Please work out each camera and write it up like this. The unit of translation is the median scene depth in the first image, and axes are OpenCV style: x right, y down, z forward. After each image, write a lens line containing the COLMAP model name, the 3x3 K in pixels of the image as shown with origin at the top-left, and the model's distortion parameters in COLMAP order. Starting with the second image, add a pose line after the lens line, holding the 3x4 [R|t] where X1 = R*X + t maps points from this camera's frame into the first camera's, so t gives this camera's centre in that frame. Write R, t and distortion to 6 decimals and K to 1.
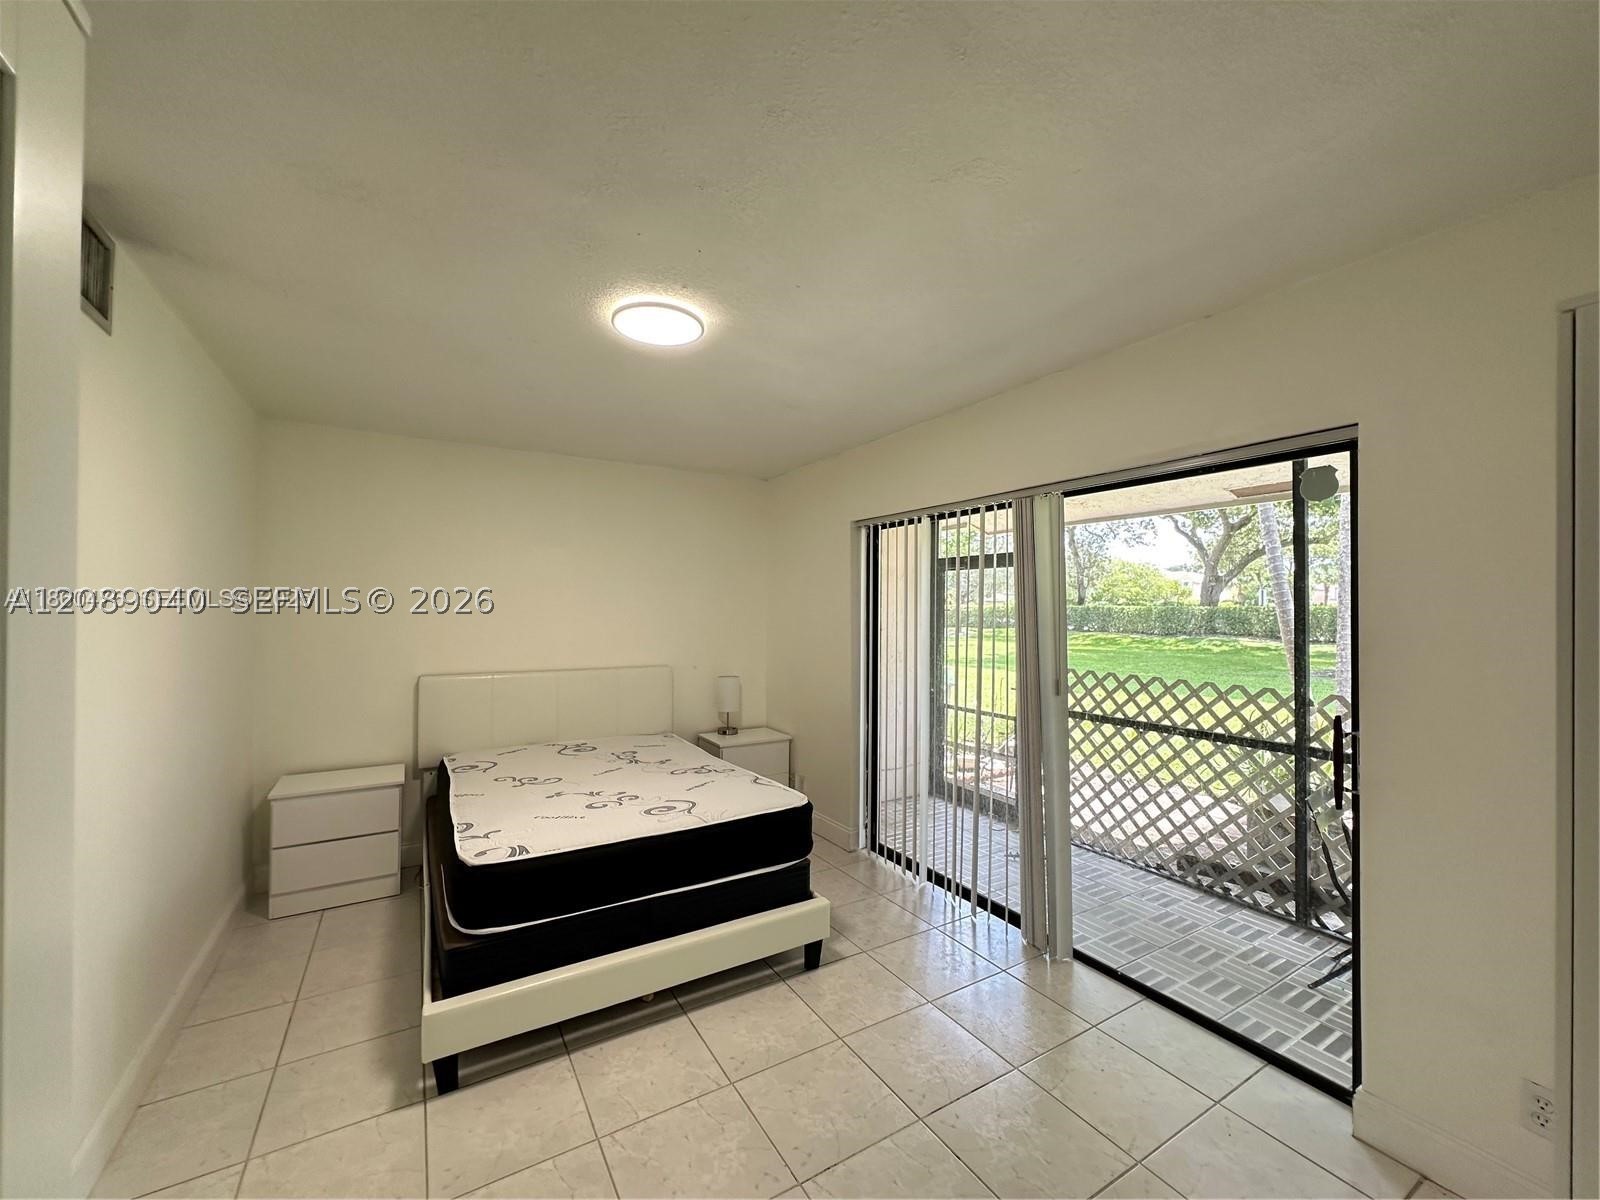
lens RADIAL K [[641.2, 0, 805.0], [0, 641.2, 606.5], [0, 0, 1]] dist [-0.000996, -0.000409]
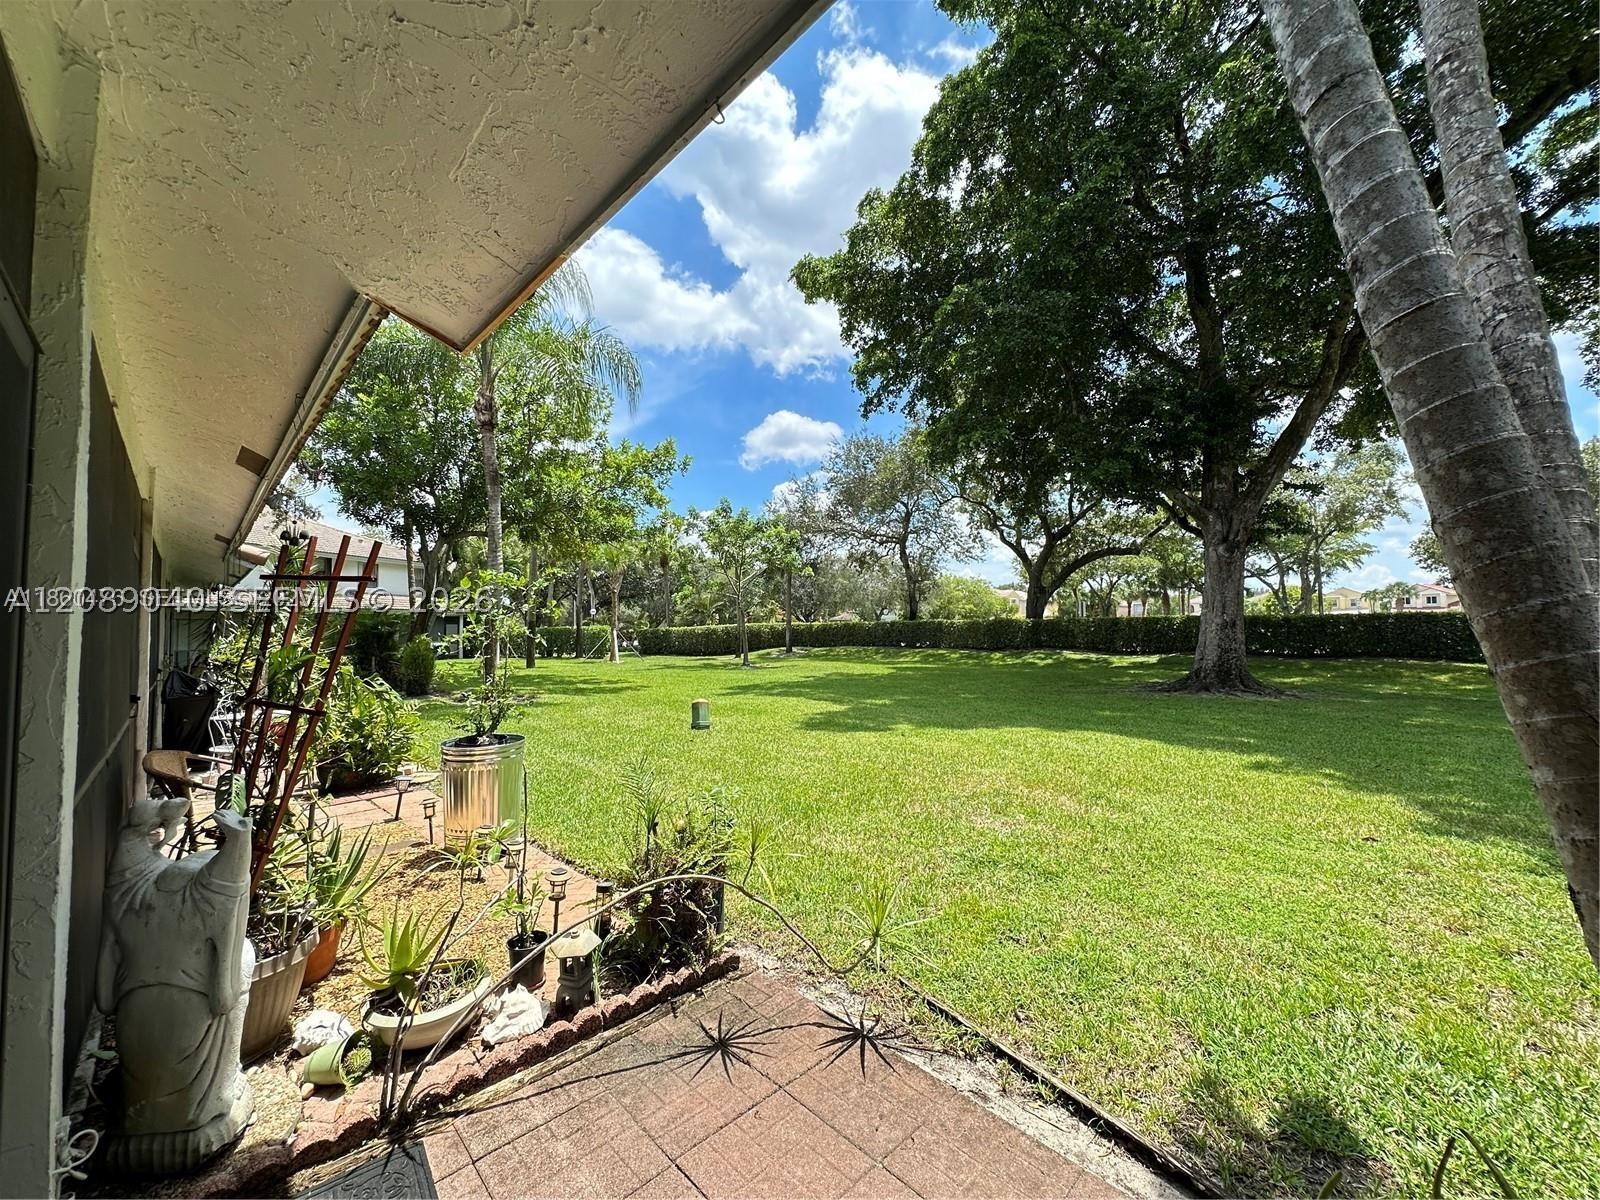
lens RADIAL K [[641.2, 0, 805.9], [0, 641.2, 610.0], [0, 0, 1]] dist [-0.000996, -0.000409]
pose [[0.975364, -0.009533, 0.220396, 0.085392], [0.015906, 0.999505, -0.027155, 0.007659], [-0.220028, 0.029992, 0.975032, 0.139198]]
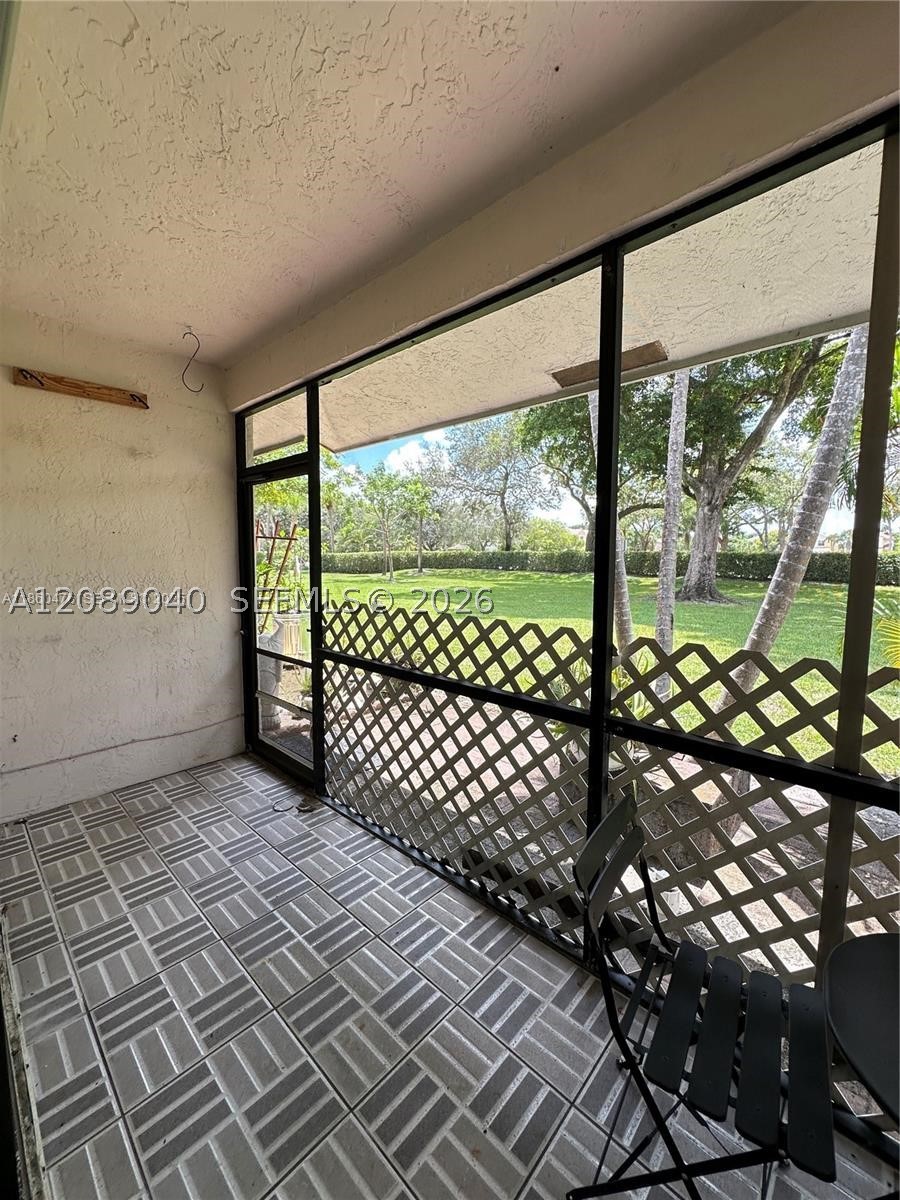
lens RADIAL K [[480.9, 0, 451.3], [0, 480.9, 603.8], [0, 0, 1]] dist [-0.000996, -0.000409]
pose [[0.963720, -0.026338, 0.265612, 0.055021], [-0.001174, 0.994691, 0.102895, 0.005624], [-0.266912, -0.099474, 0.958573, 0.063423]]
